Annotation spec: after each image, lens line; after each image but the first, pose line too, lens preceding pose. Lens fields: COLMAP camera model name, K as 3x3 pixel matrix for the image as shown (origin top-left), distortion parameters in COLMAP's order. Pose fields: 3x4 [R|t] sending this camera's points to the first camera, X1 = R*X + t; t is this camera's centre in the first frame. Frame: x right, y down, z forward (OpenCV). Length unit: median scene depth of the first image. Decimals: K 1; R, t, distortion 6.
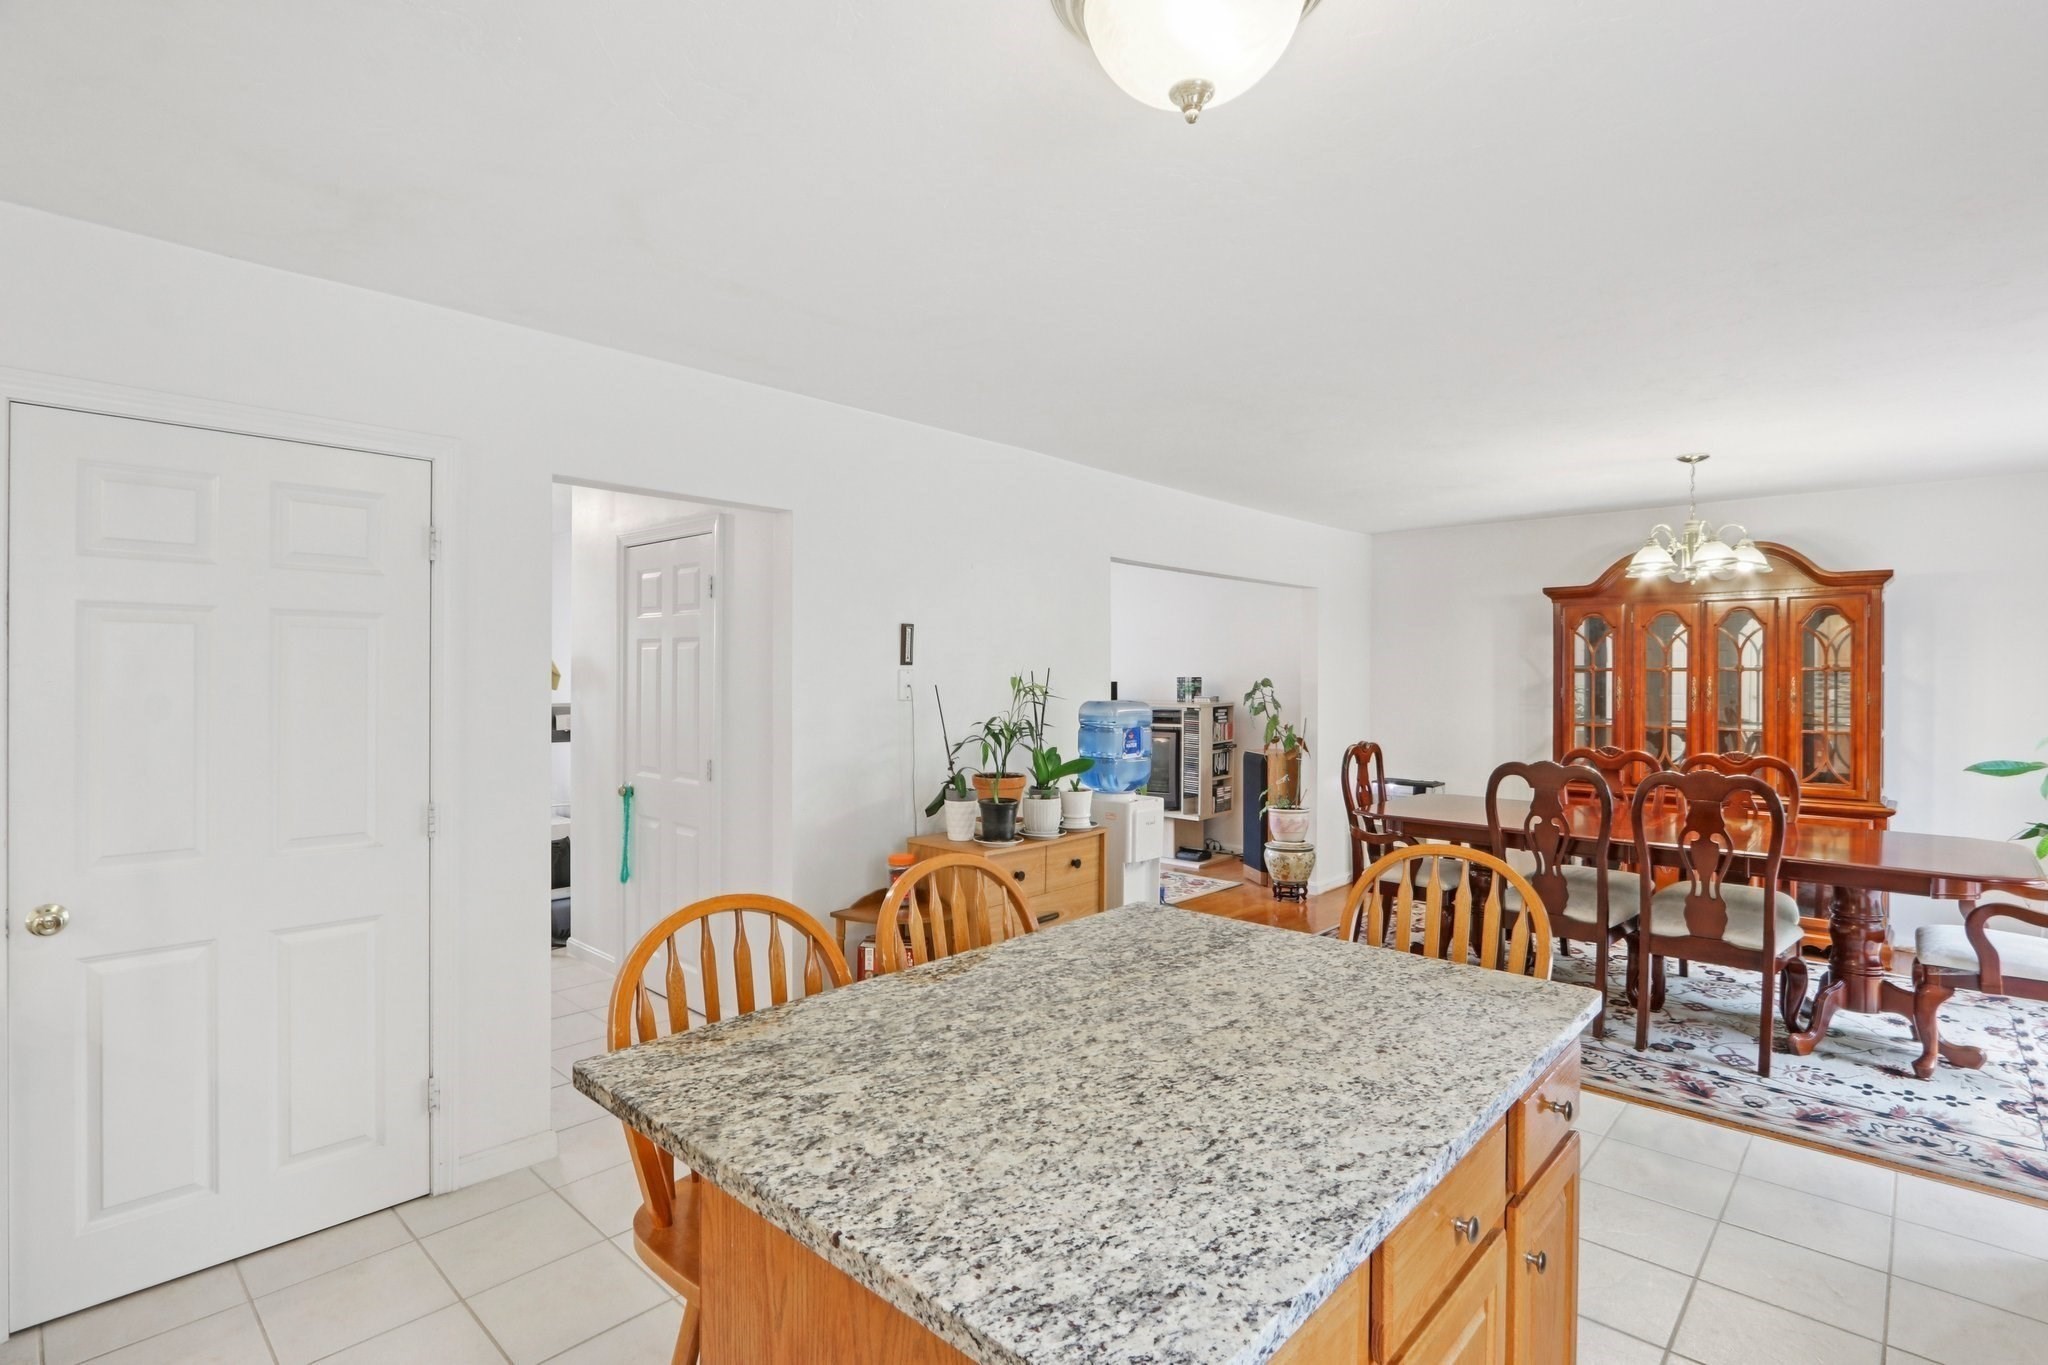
lens RADIAL K [[972.0, 0, 1036.2], [0, 972.0, 677.5], [0, 0, 1]] dist [-0.005222, -0.003876]
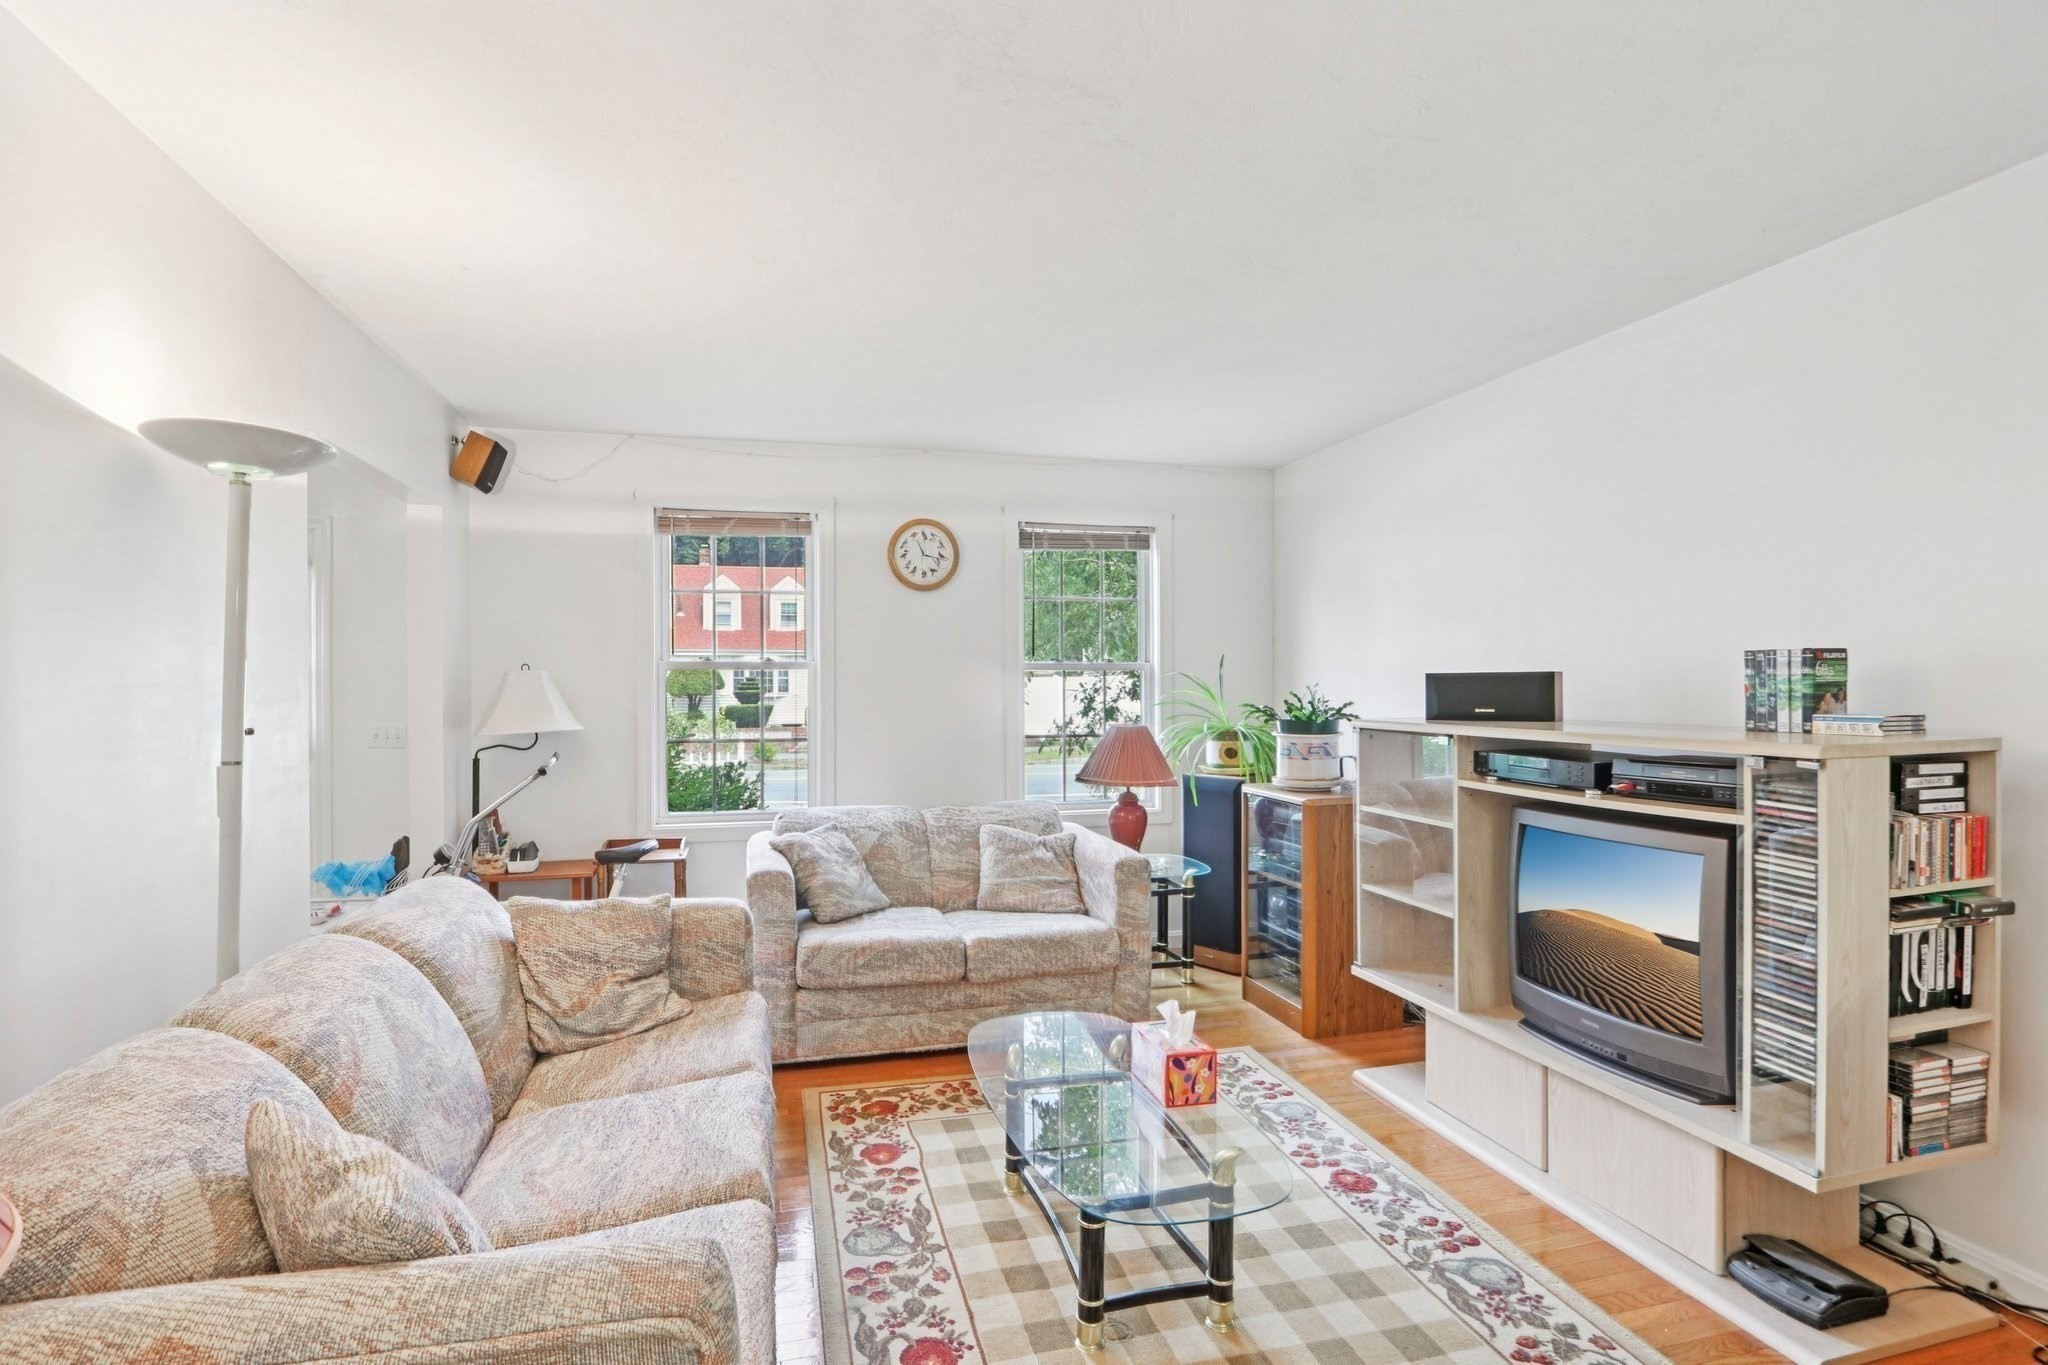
lens RADIAL K [[972.0, 0, 1007.8], [0, 972.0, 701.0], [0, 0, 1]] dist [-0.005222, -0.003876]
pose [[0.828787, -0.003729, -0.559552, 0.128604], [0.006174, 0.999978, 0.002480, 0.013591], [0.559531, -0.005510, 0.828791, 0.643336]]
